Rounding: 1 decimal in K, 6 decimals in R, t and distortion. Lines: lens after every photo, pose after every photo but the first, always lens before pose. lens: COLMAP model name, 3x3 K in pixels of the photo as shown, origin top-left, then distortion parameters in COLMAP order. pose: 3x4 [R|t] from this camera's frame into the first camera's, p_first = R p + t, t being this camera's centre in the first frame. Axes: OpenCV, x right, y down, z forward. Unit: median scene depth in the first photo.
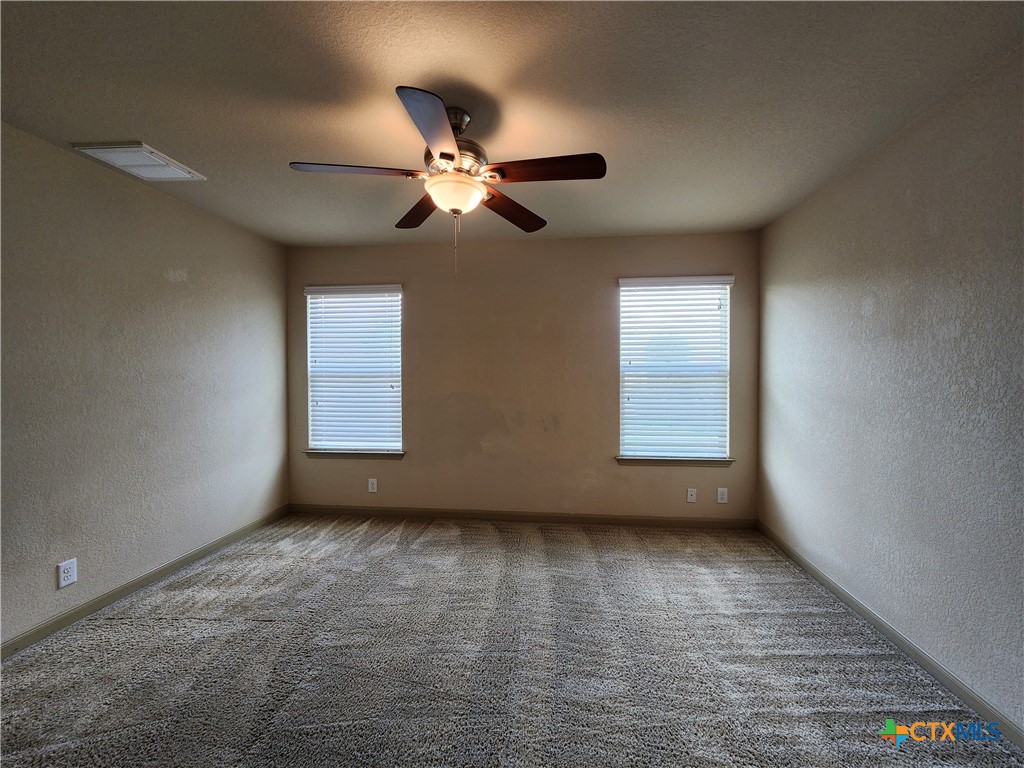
lens RADIAL K [[407.6, 0, 516.8], [0, 407.6, 379.3], [0, 0, 1]] dist [-0.000558, -0.000418]
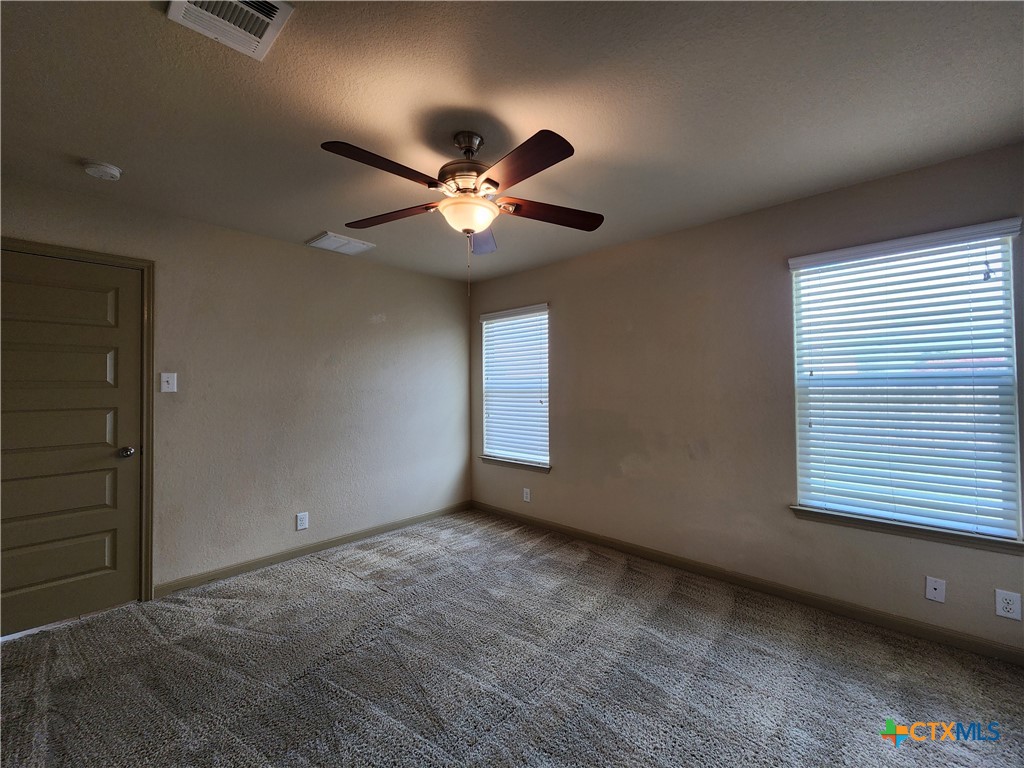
lens RADIAL K [[405.2, 0, 506.7], [0, 405.2, 380.5], [0, 0, 1]] dist [0.010021, -0.006729]
pose [[0.813446, -0.013207, -0.581490, 0.263501], [-0.005745, 0.999511, -0.030738, -0.004944], [0.581612, 0.028345, 0.812972, 0.124897]]
